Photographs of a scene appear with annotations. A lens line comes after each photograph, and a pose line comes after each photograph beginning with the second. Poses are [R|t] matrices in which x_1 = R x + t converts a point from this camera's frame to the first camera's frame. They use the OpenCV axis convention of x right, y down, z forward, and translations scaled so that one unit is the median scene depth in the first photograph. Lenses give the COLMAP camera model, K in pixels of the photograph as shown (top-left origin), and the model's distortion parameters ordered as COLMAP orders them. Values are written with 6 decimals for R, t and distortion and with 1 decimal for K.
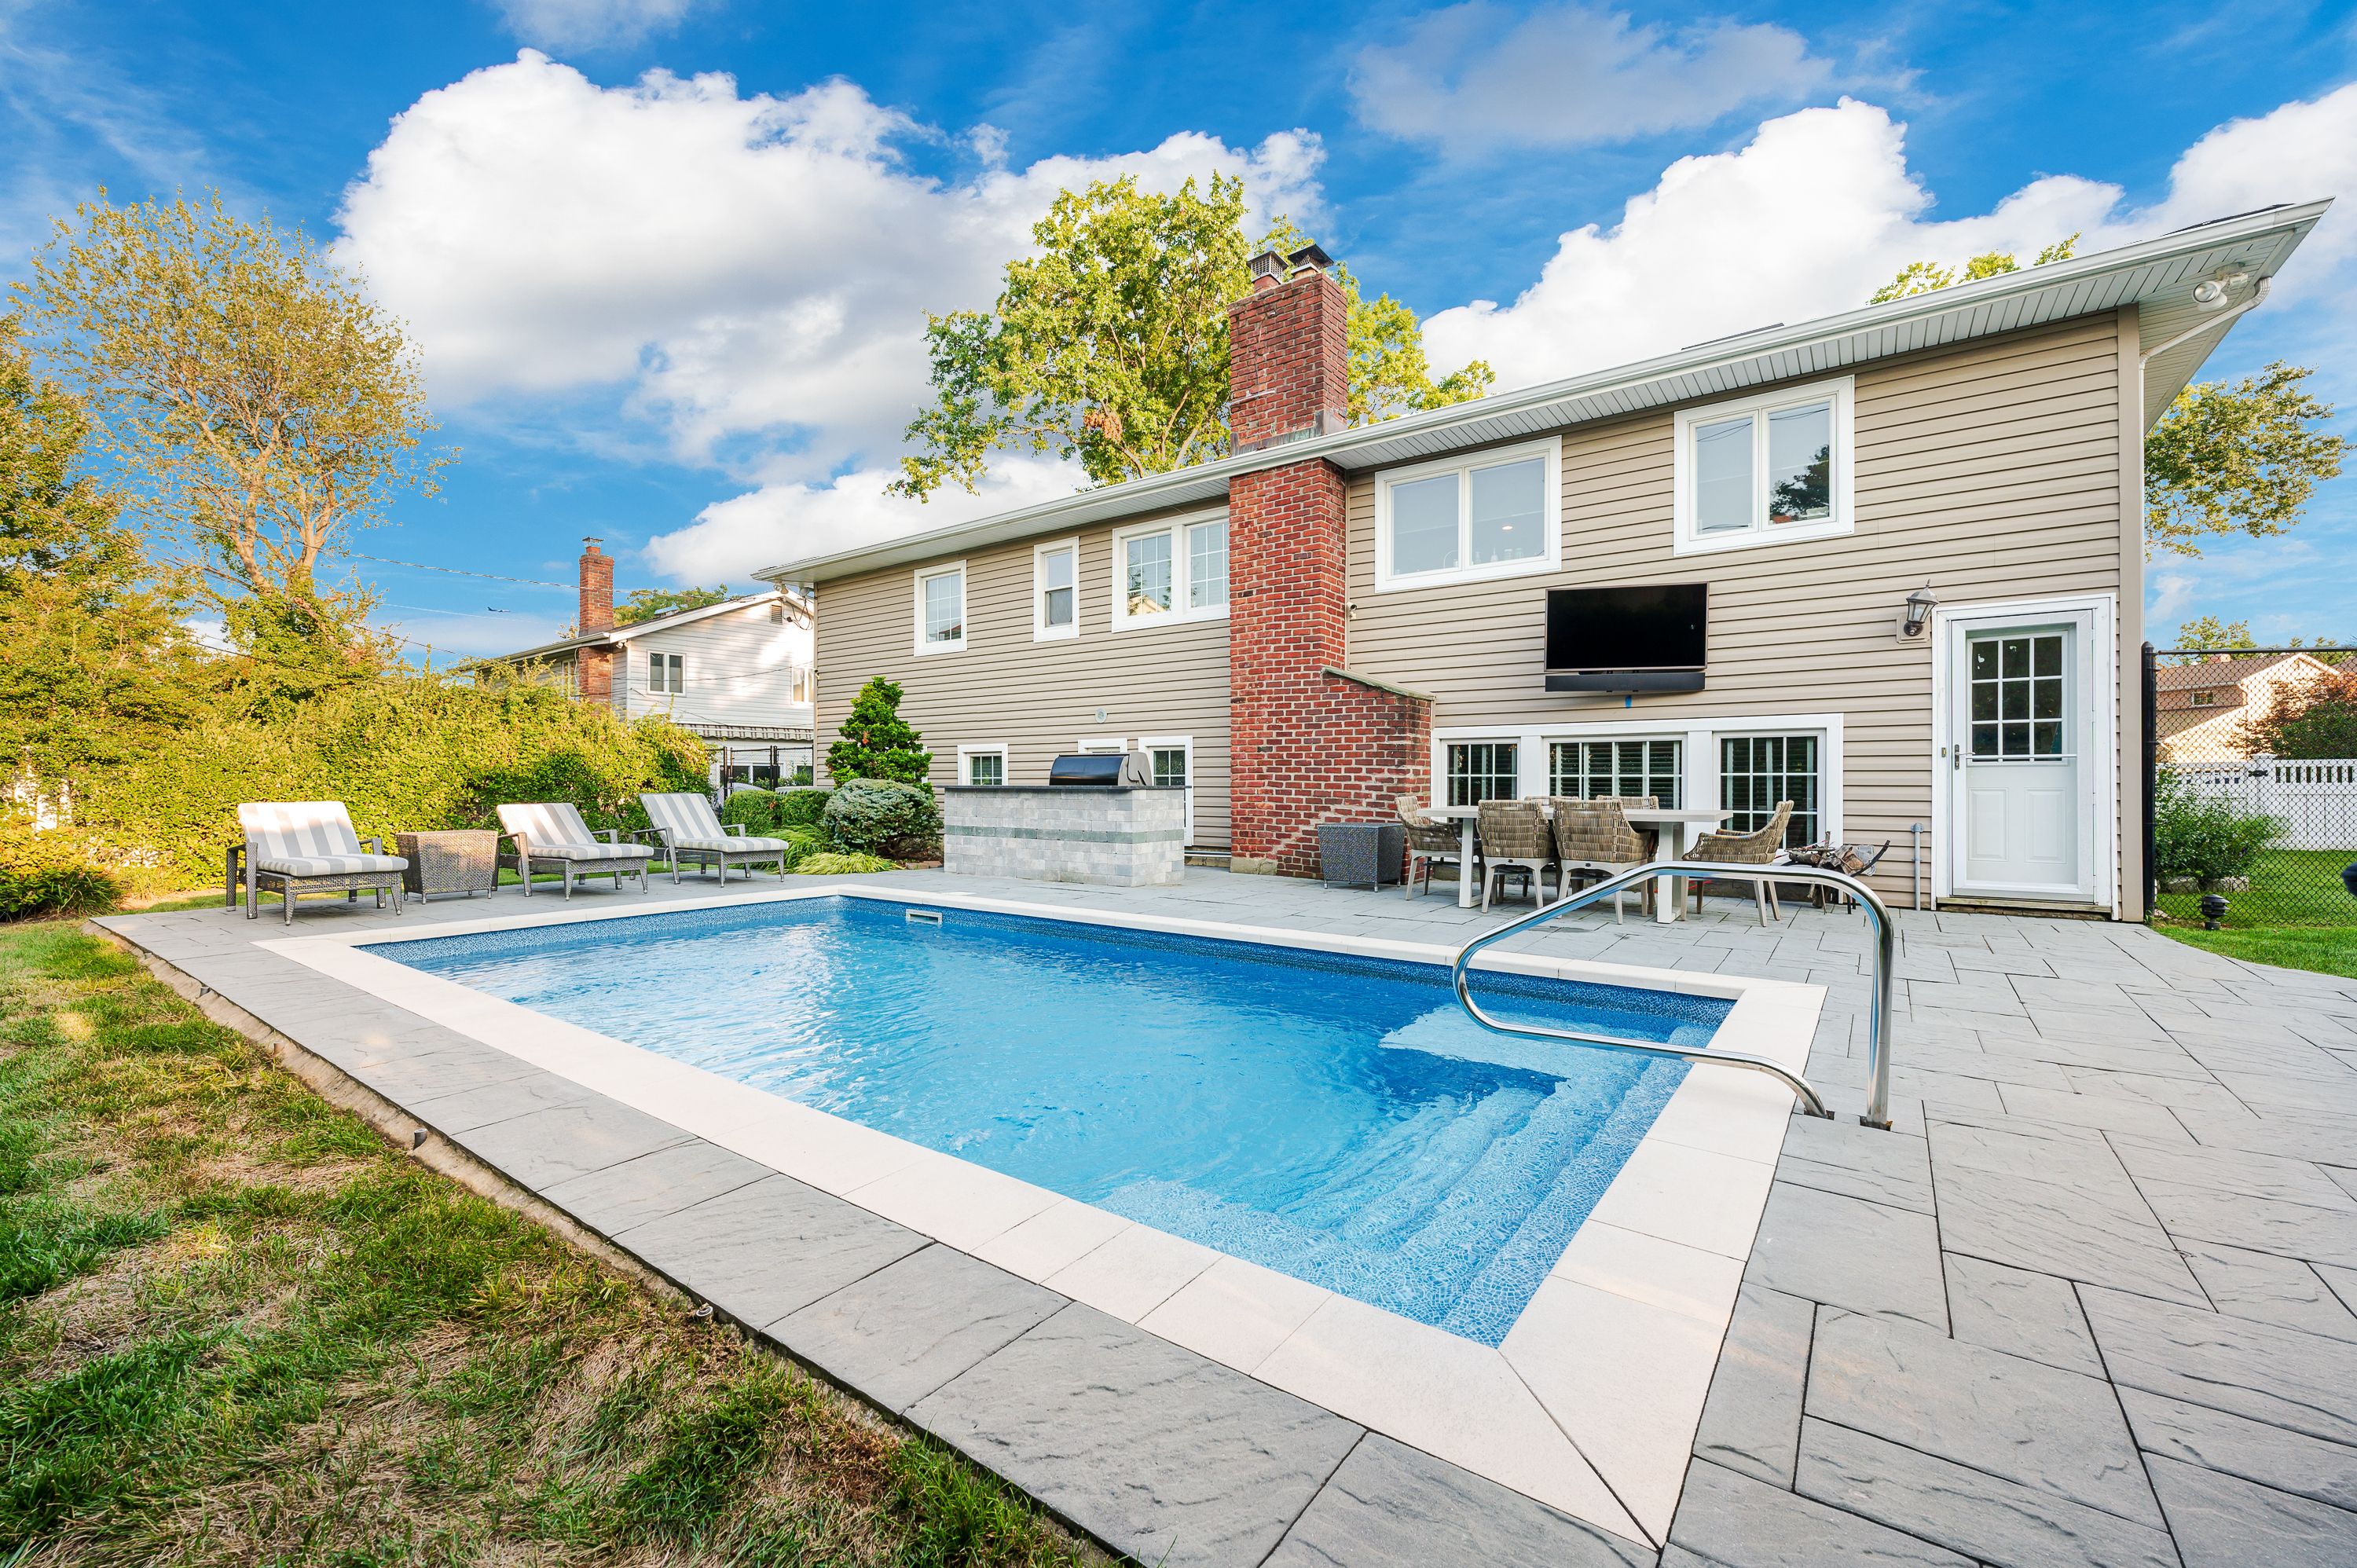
lens RADIAL K [[925.4, 0, 1186.3], [0, 925.4, 785.6], [0, 0, 1]] dist [-0.003507, 0.000003]
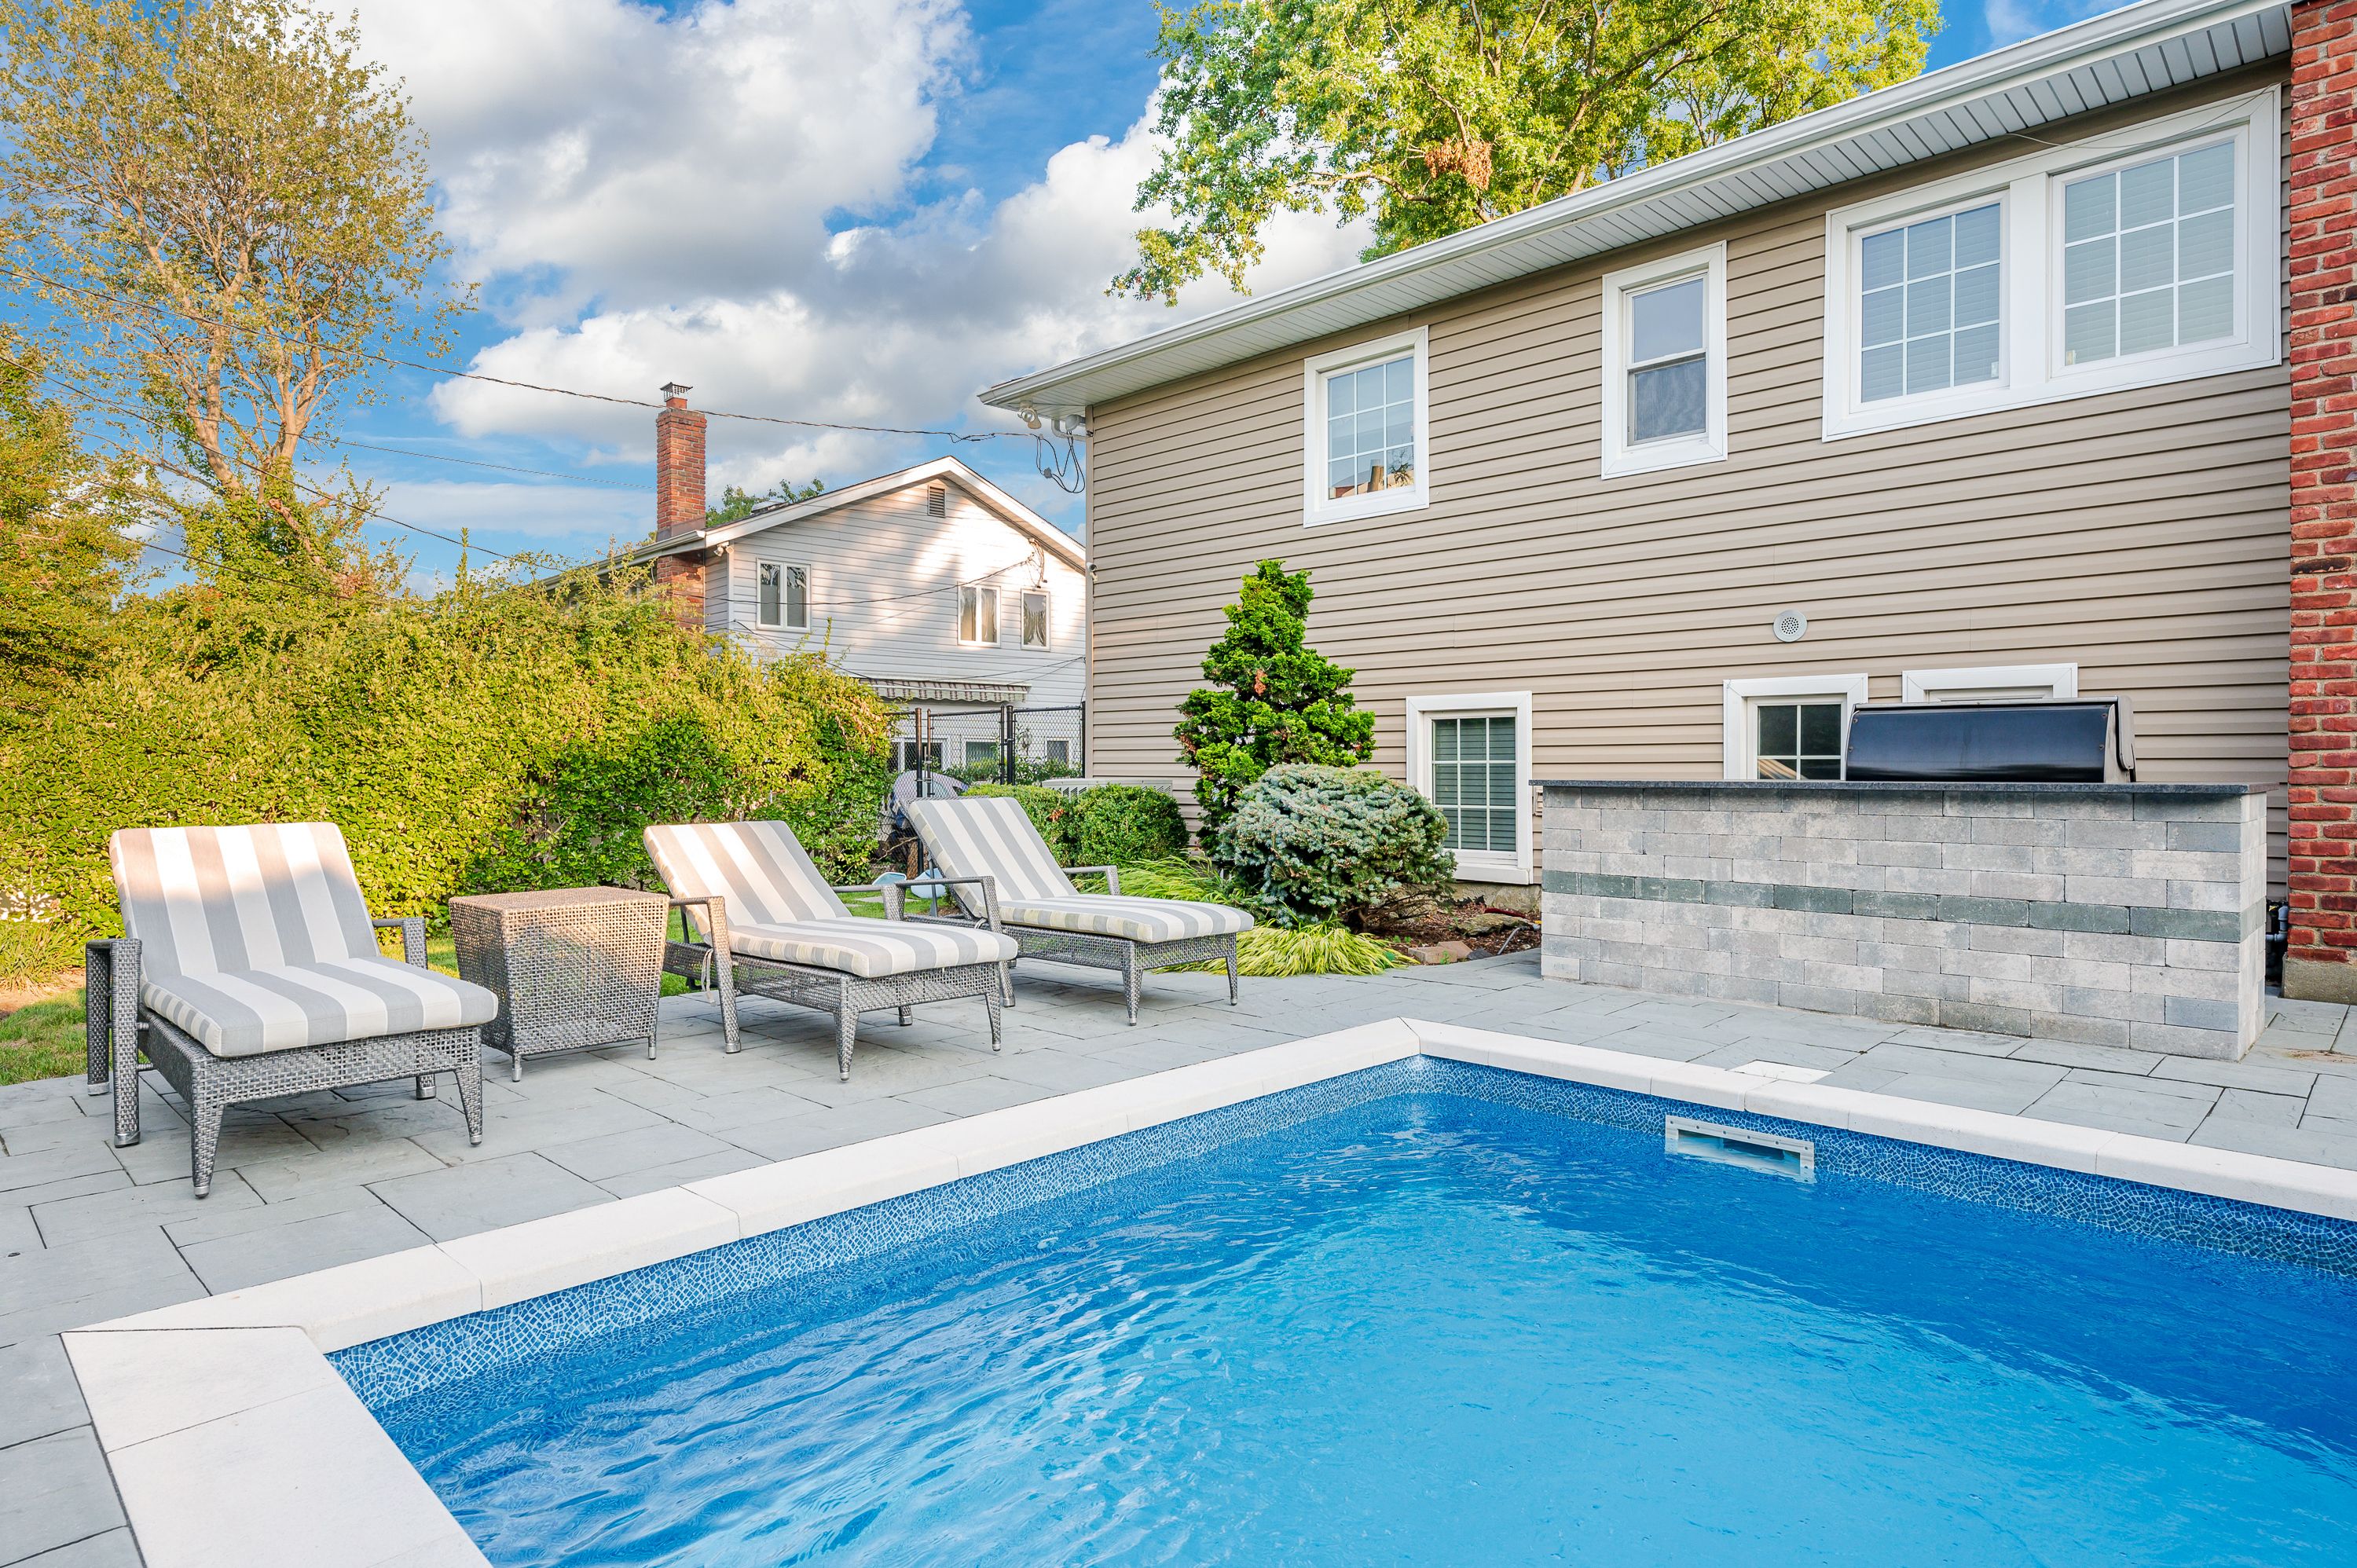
lens RADIAL K [[1320.8, 0, 1178.5], [0, 1320.8, 784.0], [0, 0, 1]] dist [-0.003517, -0.001503]
pose [[0.985473, 0.001016, -0.169828, -0.266754], [0.000771, 0.999945, 0.010456, -0.004045], [0.169830, -0.010435, 0.985418, 0.291151]]
